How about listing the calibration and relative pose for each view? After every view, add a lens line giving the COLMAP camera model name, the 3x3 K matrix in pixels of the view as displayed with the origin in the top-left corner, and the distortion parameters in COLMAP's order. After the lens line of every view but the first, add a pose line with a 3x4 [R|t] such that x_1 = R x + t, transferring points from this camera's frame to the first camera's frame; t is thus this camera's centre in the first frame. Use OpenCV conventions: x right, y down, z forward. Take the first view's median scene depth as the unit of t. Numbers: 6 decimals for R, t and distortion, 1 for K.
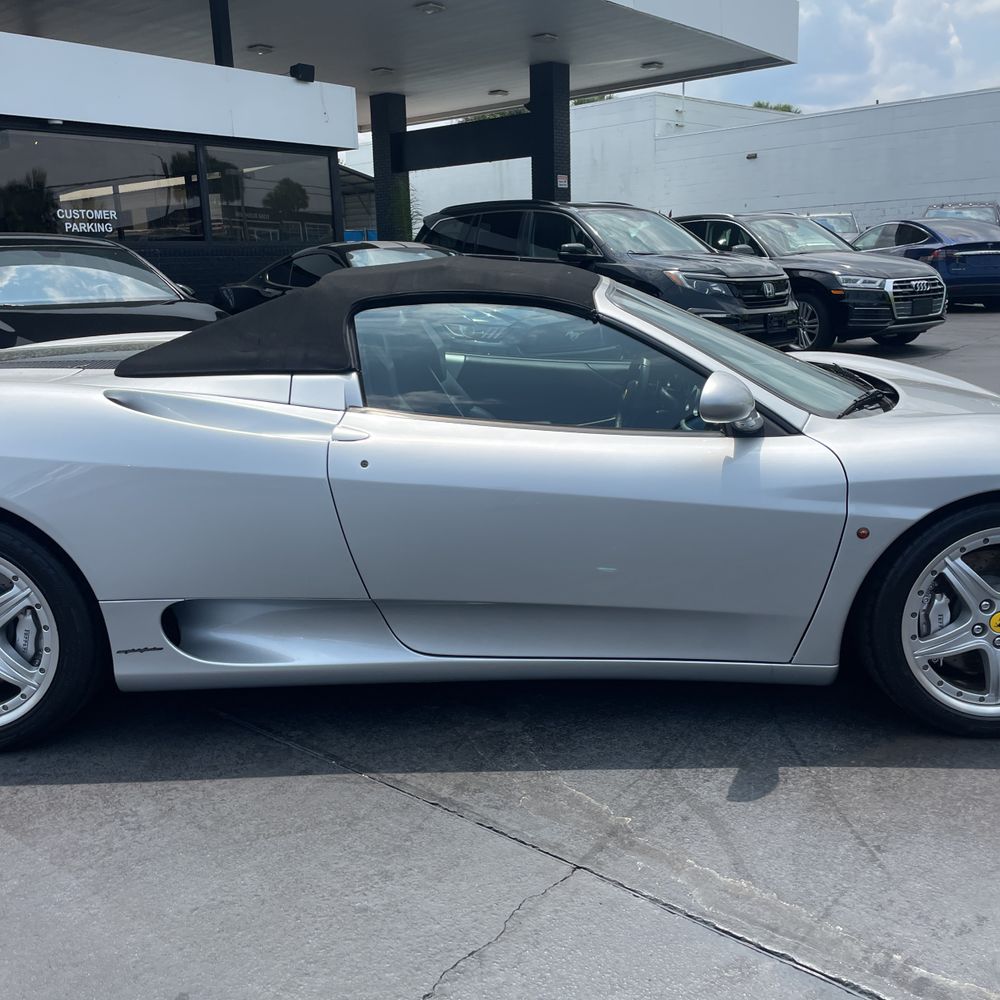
lens RADIAL K [[1012.3, 0, 503.8], [0, 1012.3, 483.5], [0, 0, 1]] dist [0.097524, -0.131126]
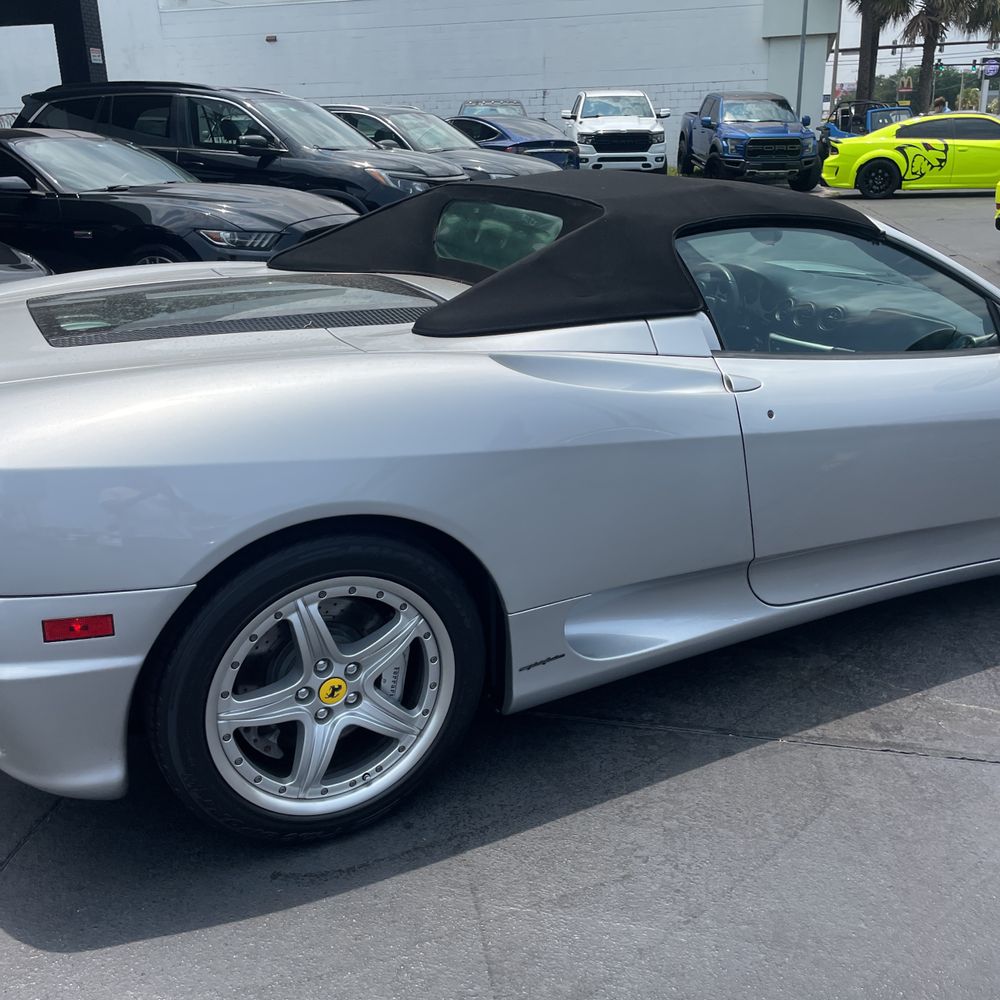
lens RADIAL K [[1019.1, 0, 500.6], [0, 1019.1, 483.4], [0, 0, 1]] dist [0.095869, -0.139011]
pose [[0.883036, -0.135744, 0.449244, -0.727859], [0.090509, 0.988543, 0.120795, -0.085615], [-0.460494, -0.066006, 0.885205, 0.274800]]
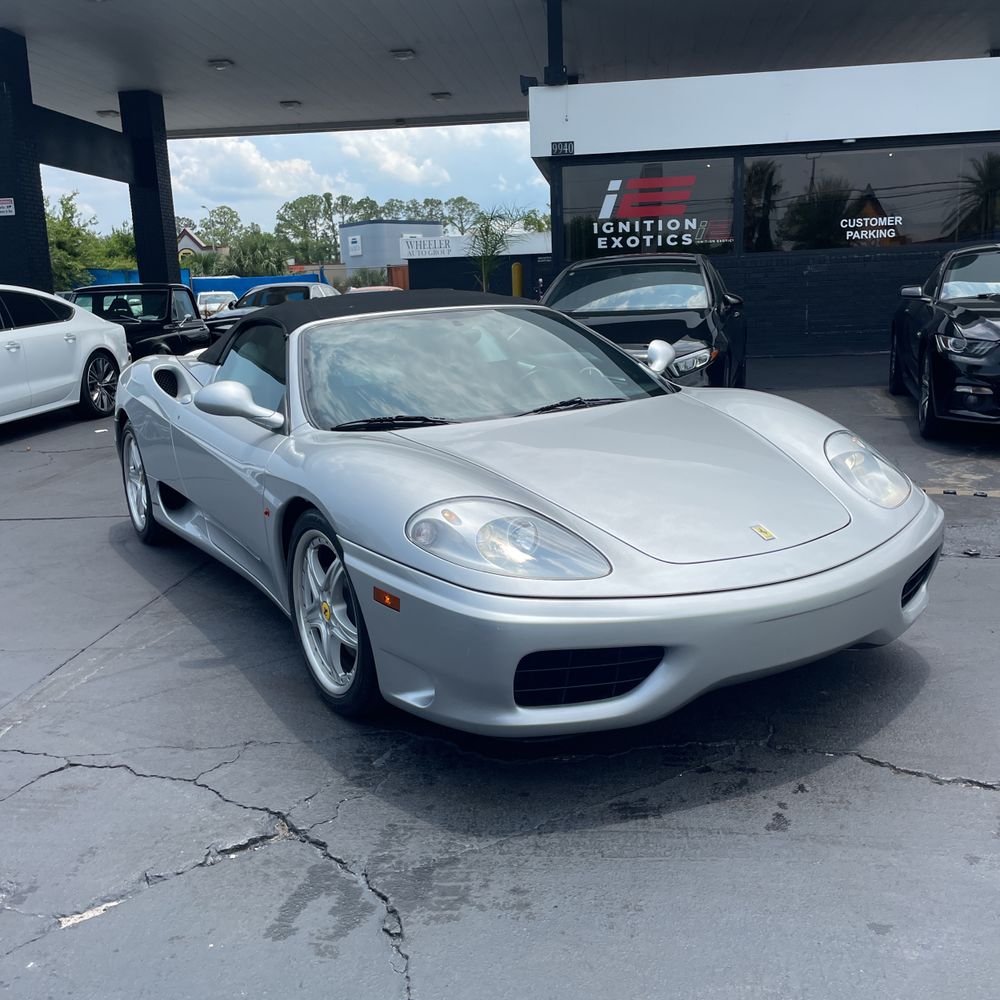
lens RADIAL K [[1012.3, 0, 503.8], [0, 1012.3, 483.5], [0, 0, 1]] dist [0.097524, -0.131126]
pose [[0.526349, 0.169353, -0.833233, 1.518230], [-0.160746, 0.982112, 0.098069, -0.158127], [0.834936, 0.082320, 0.544156, 0.497930]]
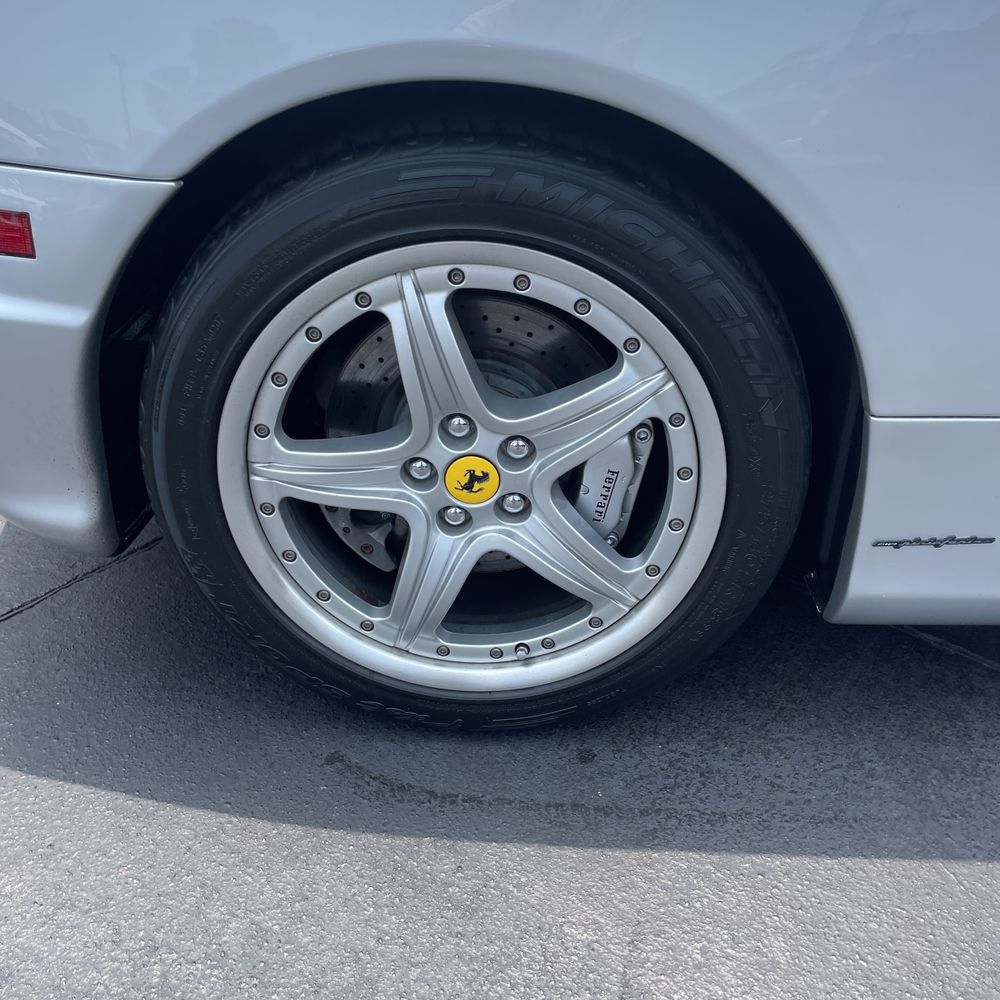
lens RADIAL K [[988.5, 0, 500.0], [0, 988.5, 500.0], [0, 0, 1]] dist [0.080380, -0.109050]
pose [[0.999038, 0.038563, -0.020867, -0.499433], [-0.030854, 0.956433, 0.290318, 0.042919], [0.031154, -0.289395, 0.956703, 0.626484]]
